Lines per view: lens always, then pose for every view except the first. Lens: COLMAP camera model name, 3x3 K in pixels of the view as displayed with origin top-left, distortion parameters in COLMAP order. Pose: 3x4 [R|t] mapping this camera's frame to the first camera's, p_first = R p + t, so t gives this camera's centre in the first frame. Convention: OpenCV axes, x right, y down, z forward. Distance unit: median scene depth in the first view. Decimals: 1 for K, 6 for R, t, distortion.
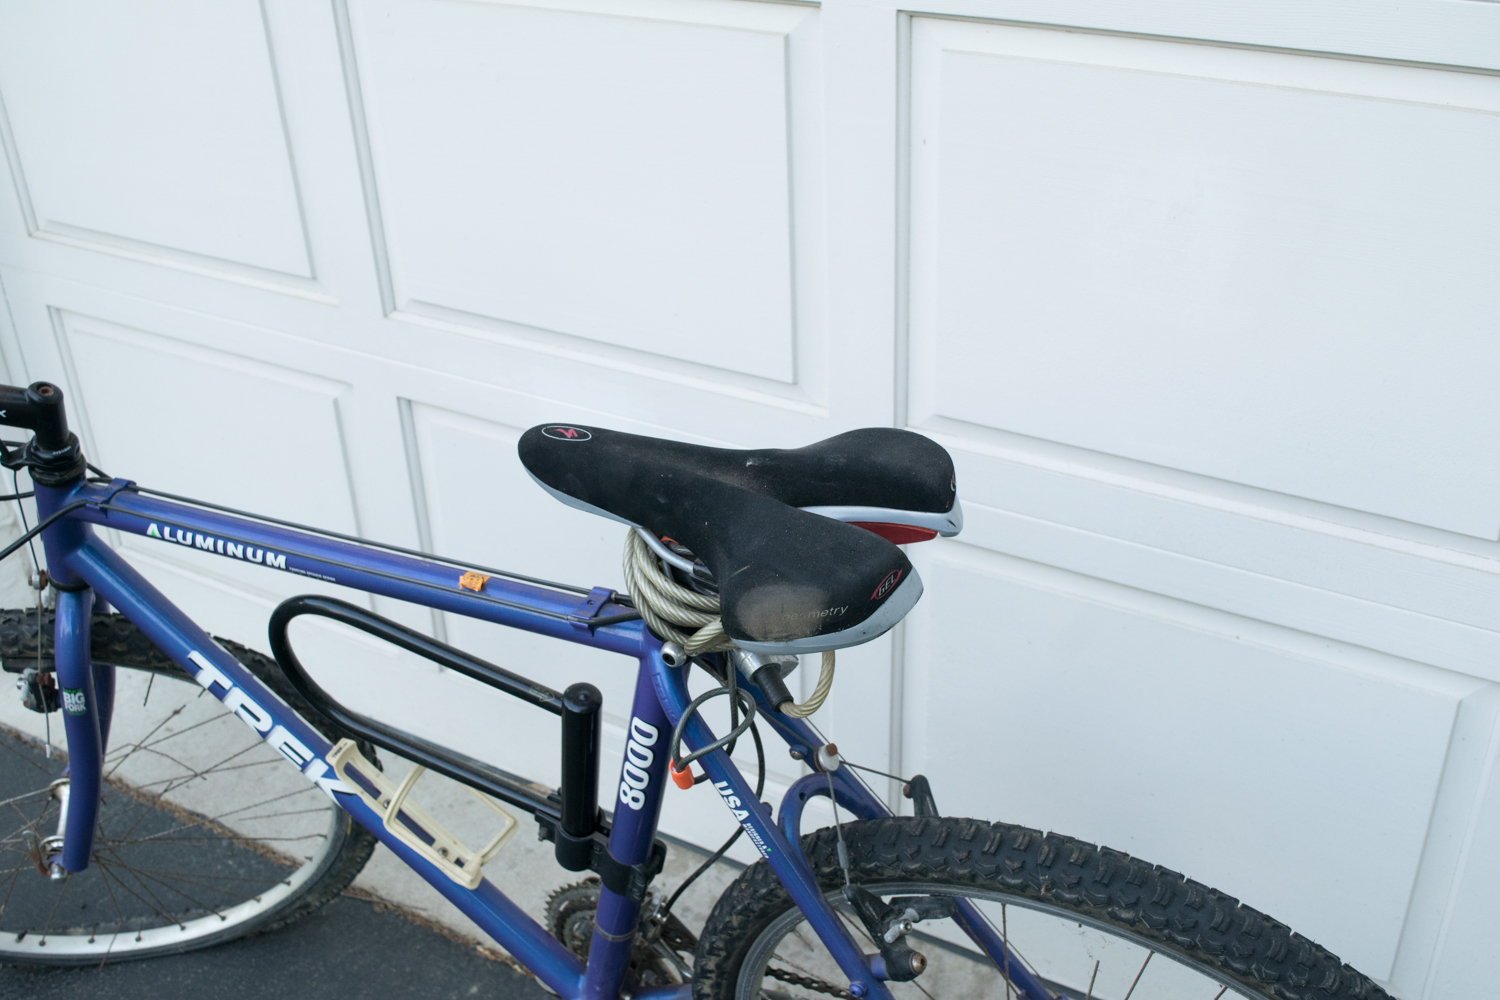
lens RADIAL K [[1513.4, 0, 771.7], [0, 1513.4, 510.0], [0, 0, 1]] dist [-0.062350, 0.000000]
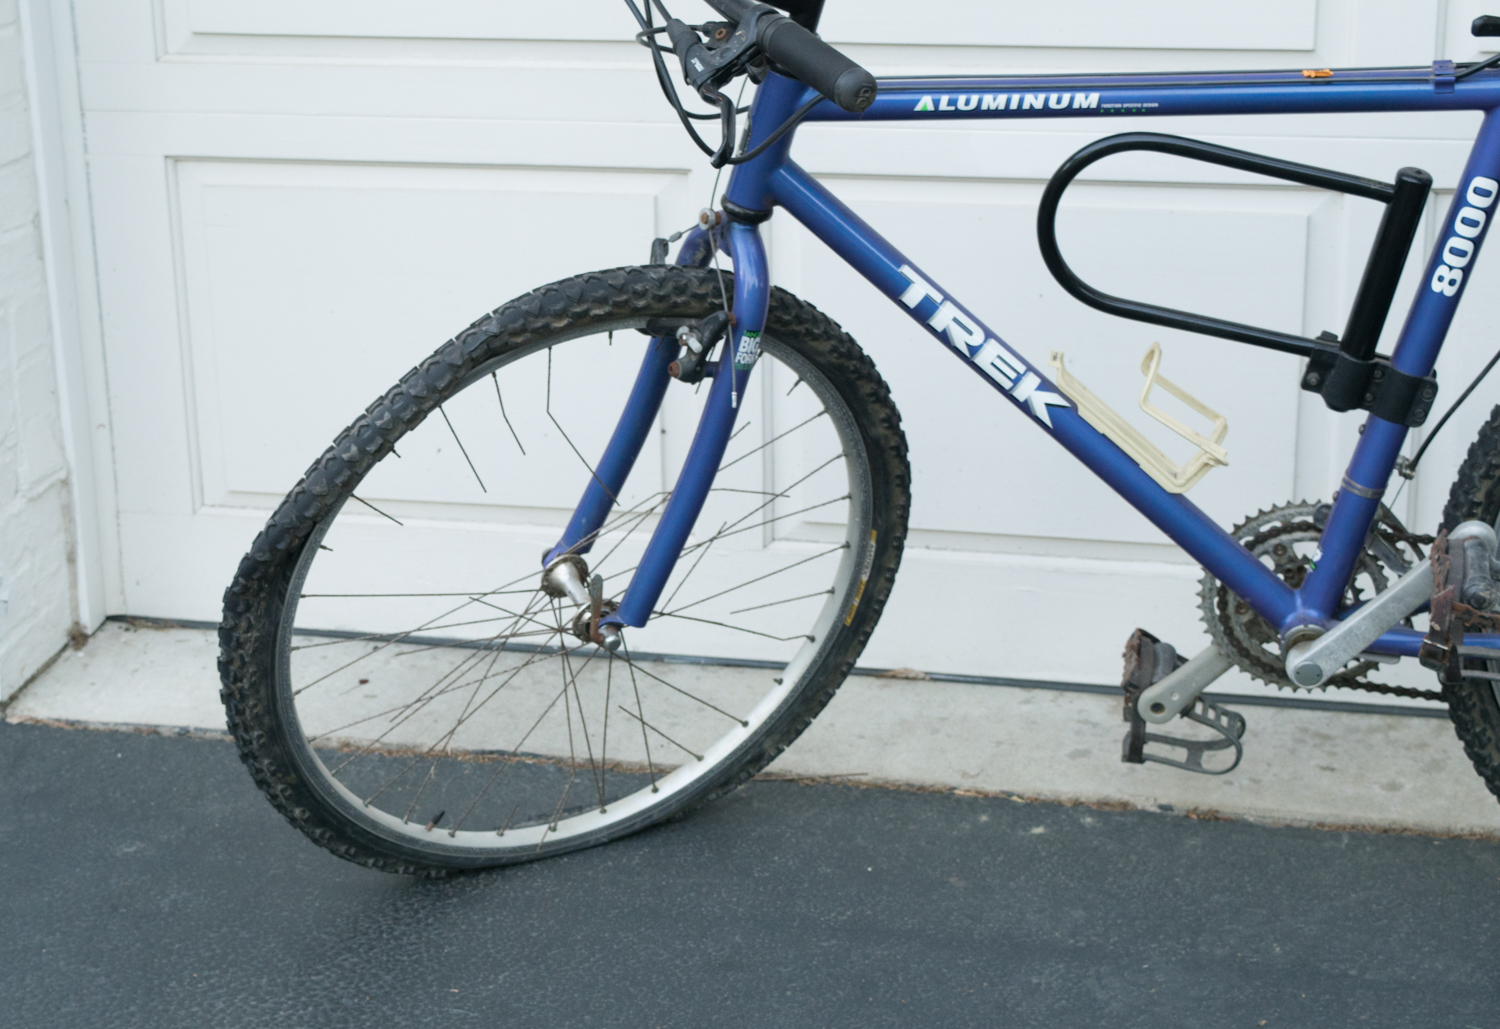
lens RADIAL K [[2855.2, 0, 641.5], [0, 2855.2, 614.5], [0, 0, 1]] dist [-0.005534, 0.000000]
pose [[0.968809, -0.093034, 0.229682, -1.055186], [0.130961, 0.979065, -0.155823, 0.615618], [-0.210376, 0.181042, 0.960711, -0.733005]]
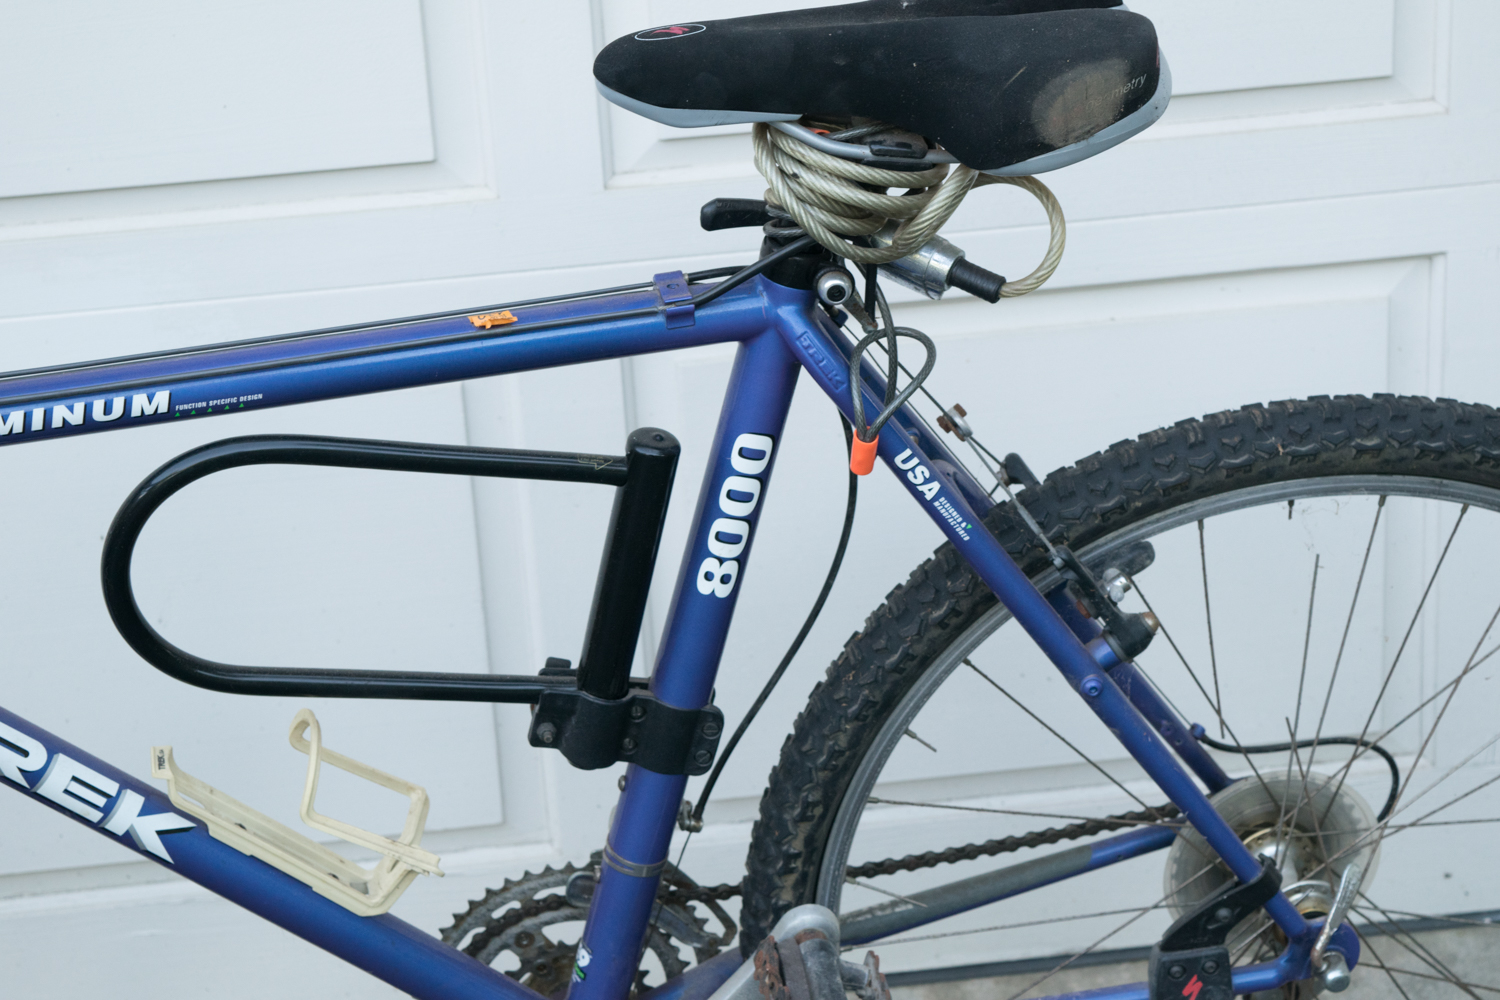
lens RADIAL K [[3163.8, 0, 717.5], [0, 3163.8, 511.1], [0, 0, 1]] dist [0.048703, 0.000000]
pose [[0.813428, -0.253508, 0.523515, -0.824934], [0.325299, 0.944385, -0.048133, 0.215845], [-0.482198, 0.209452, 0.850656, -0.292581]]
